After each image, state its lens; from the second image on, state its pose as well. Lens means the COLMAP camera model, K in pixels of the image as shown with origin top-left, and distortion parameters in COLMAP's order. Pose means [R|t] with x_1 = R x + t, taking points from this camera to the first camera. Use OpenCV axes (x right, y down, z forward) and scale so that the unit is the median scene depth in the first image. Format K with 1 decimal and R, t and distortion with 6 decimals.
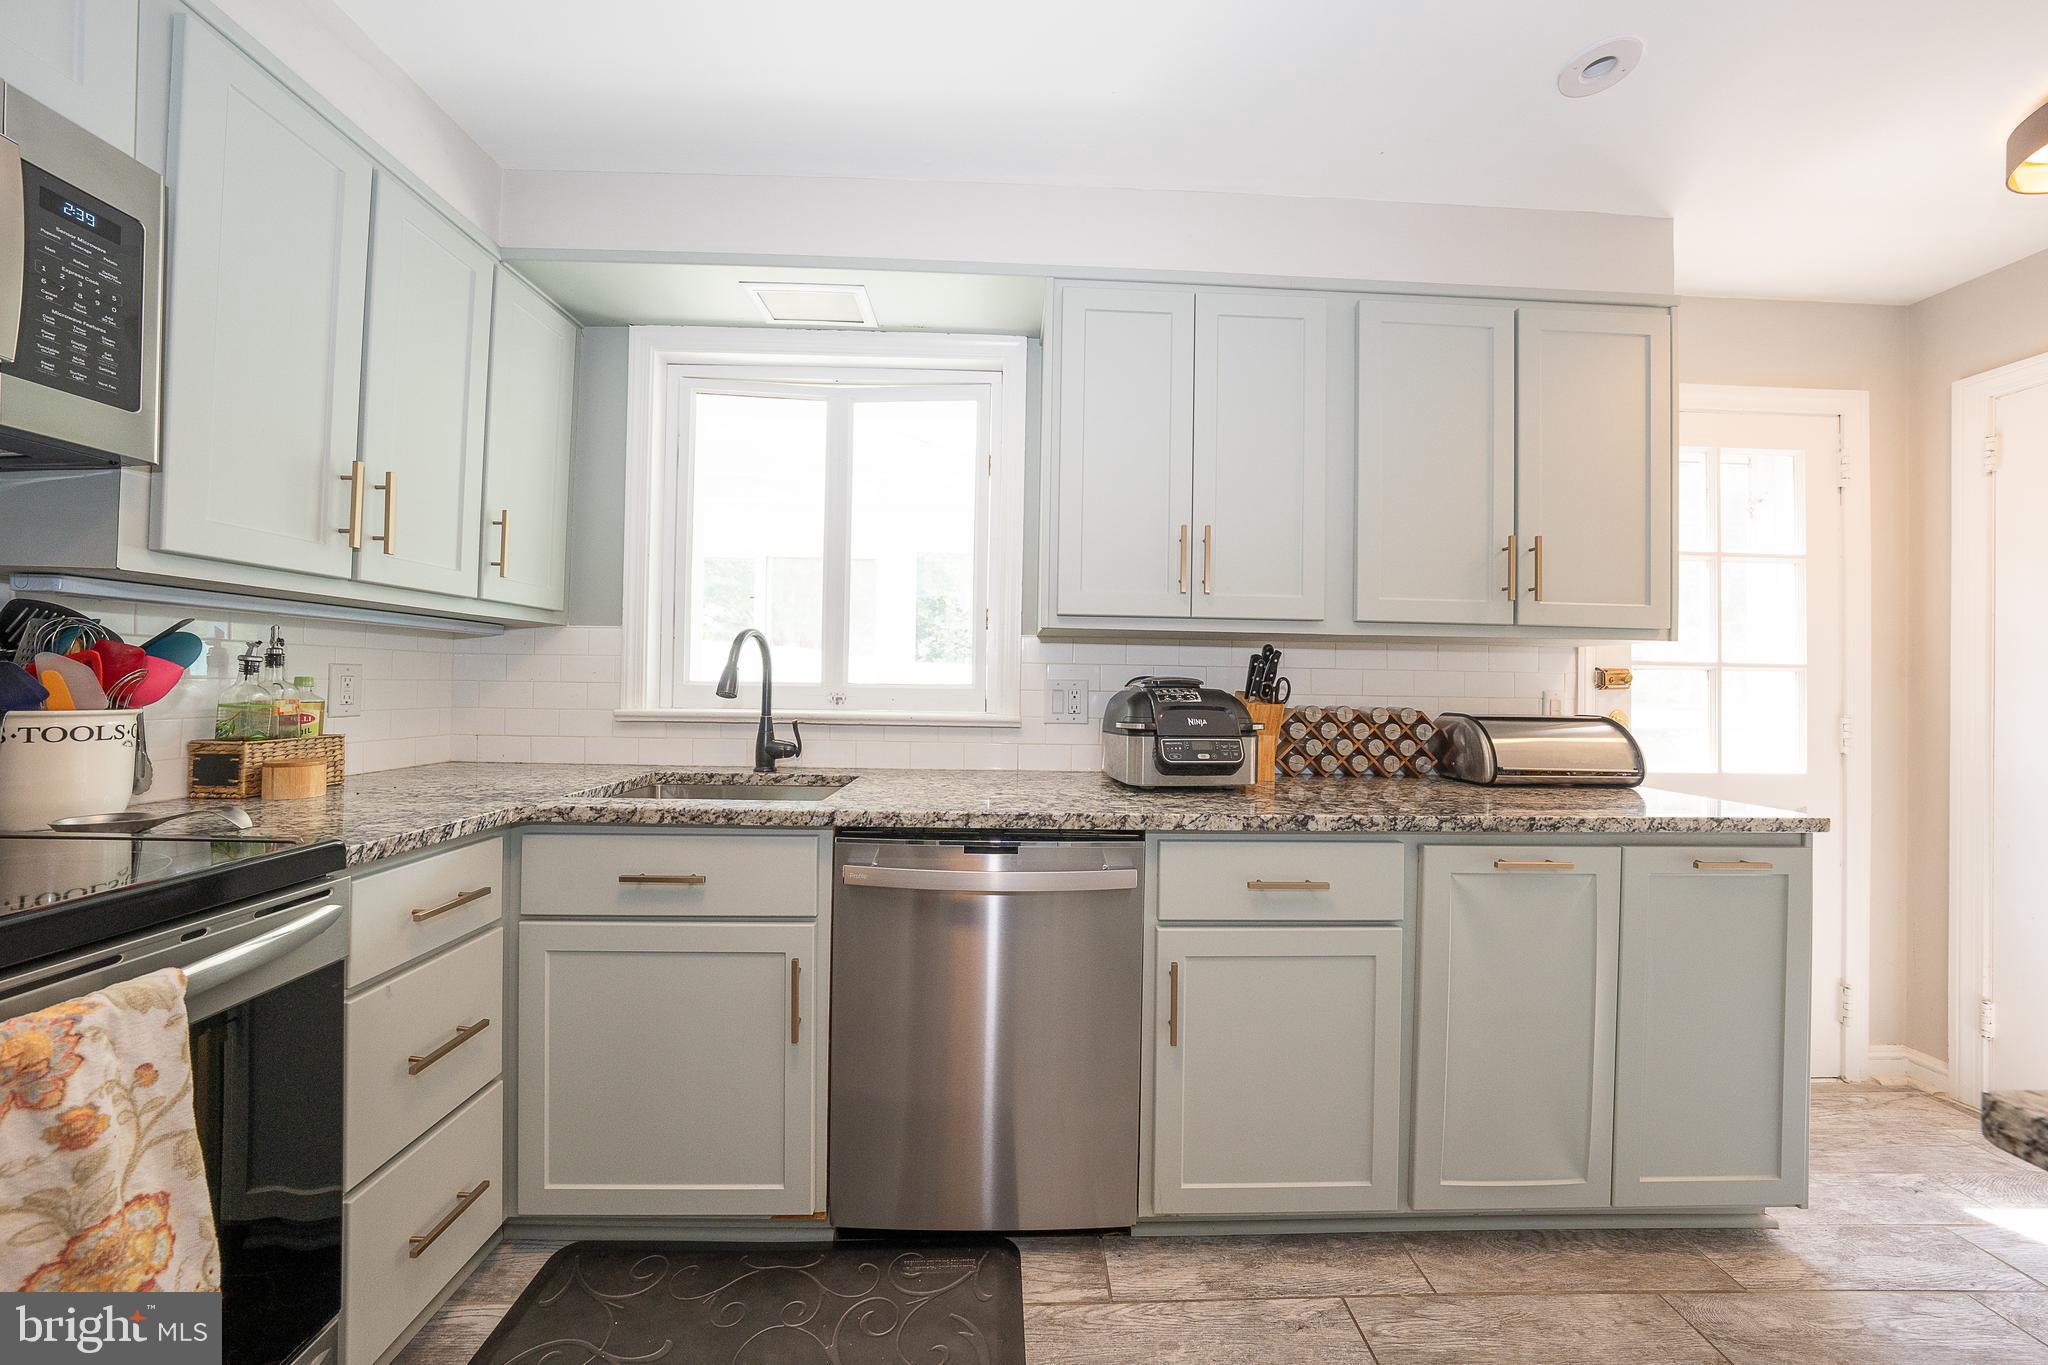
lens RADIAL K [[705.9, 0, 1025.0], [0, 705.9, 681.1], [0, 0, 1]] dist [-0.011026, 0.000898]
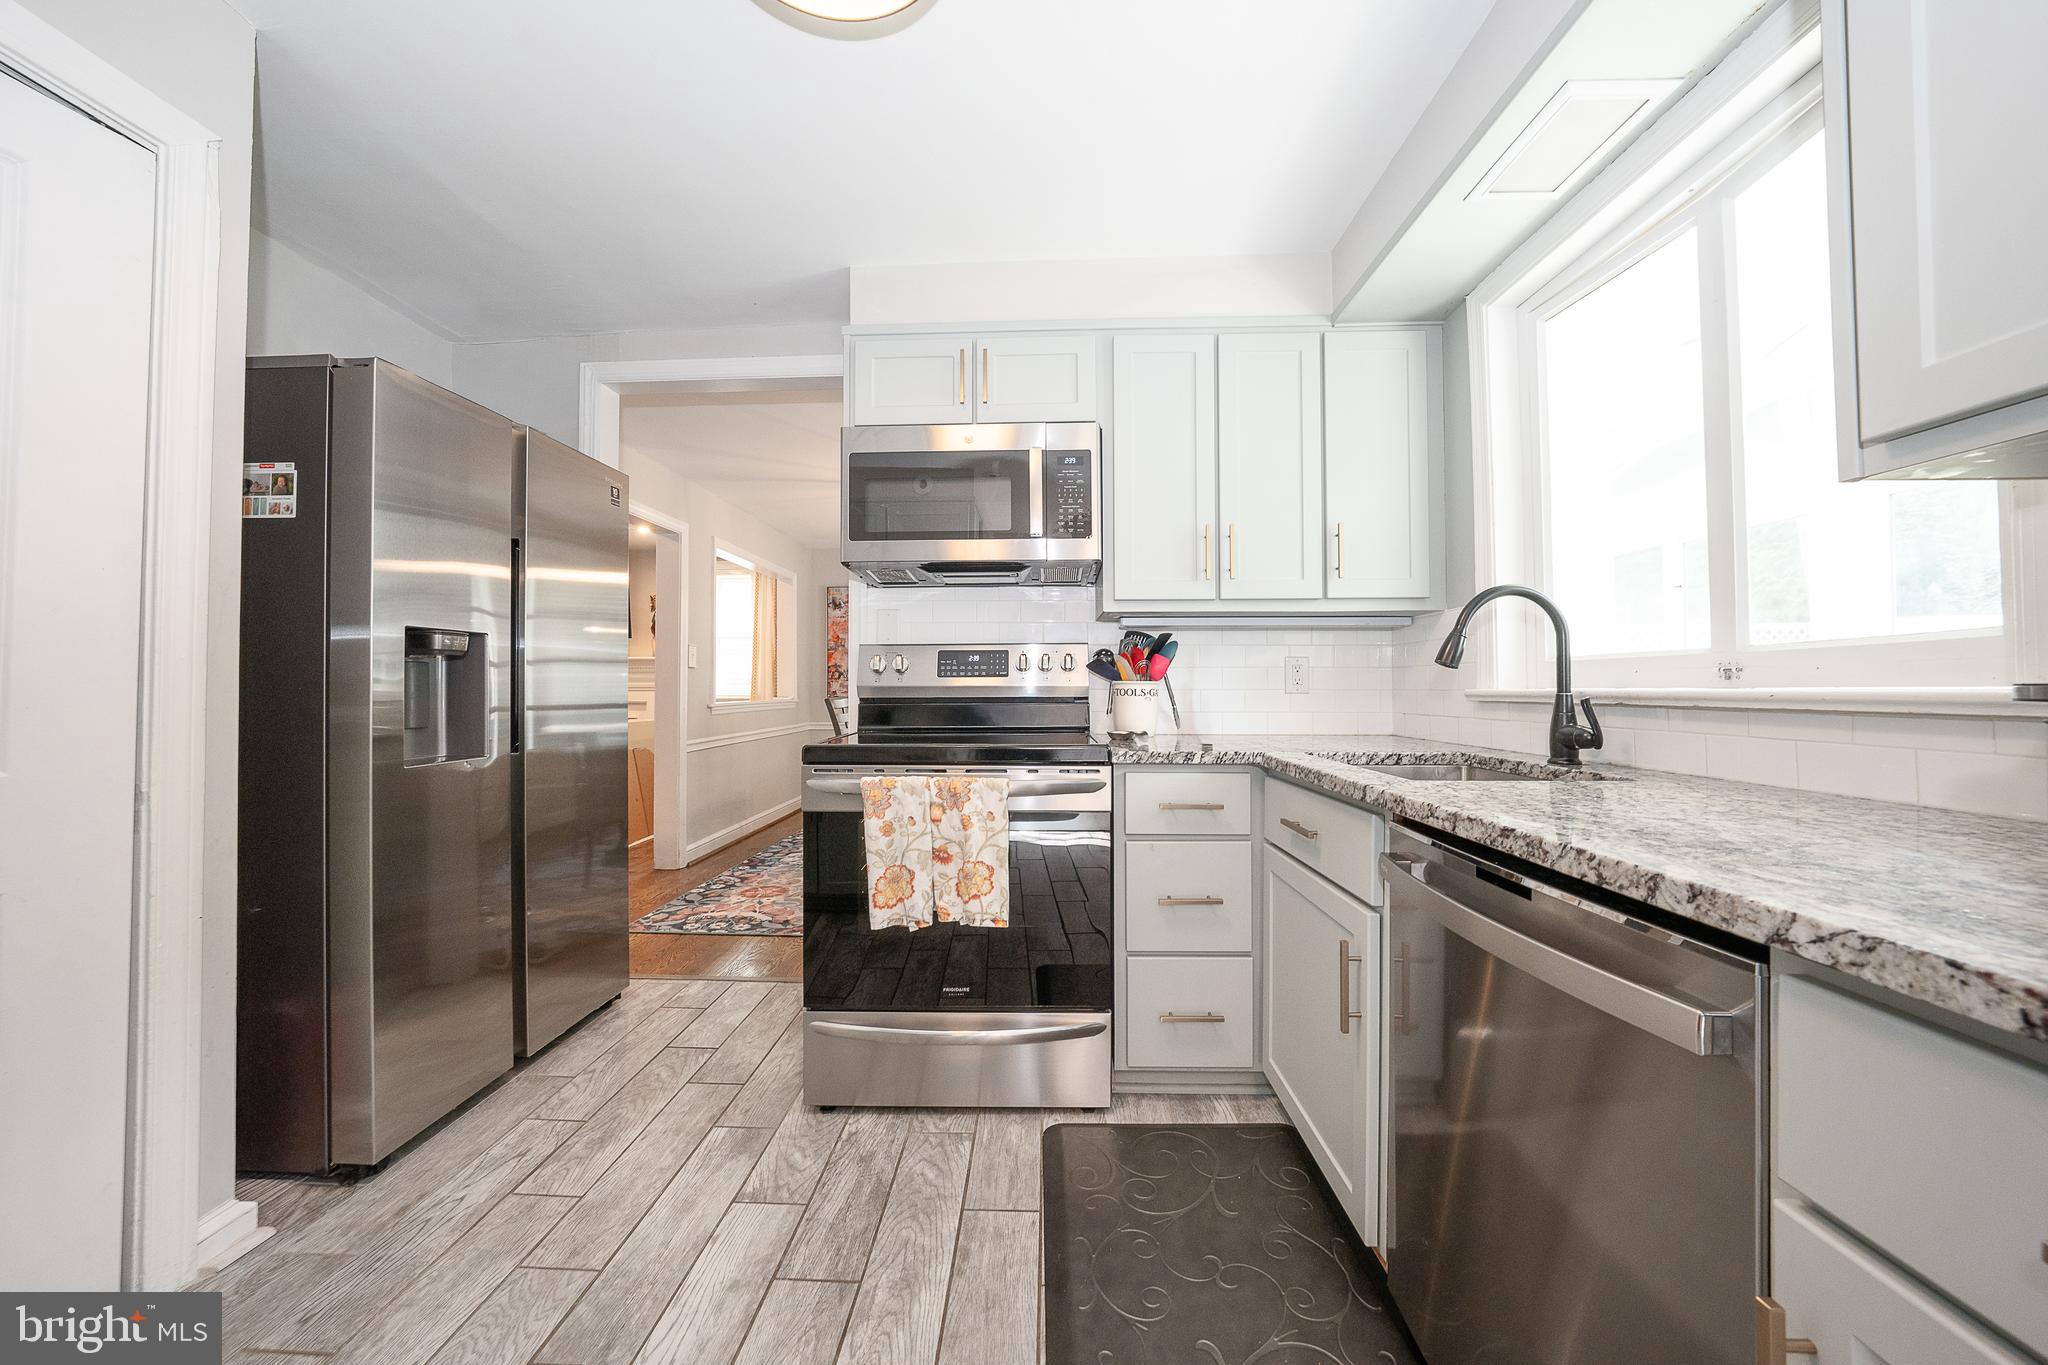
lens RADIAL K [[705.9, 0, 1024.7], [0, 705.9, 678.4], [0, 0, 1]] dist [-0.011026, 0.000898]
pose [[-0.051108, -0.031101, -0.998209, 0.615365], [0.001362, 0.999512, -0.031211, 0.078839], [0.998692, -0.002955, -0.051041, 0.621955]]
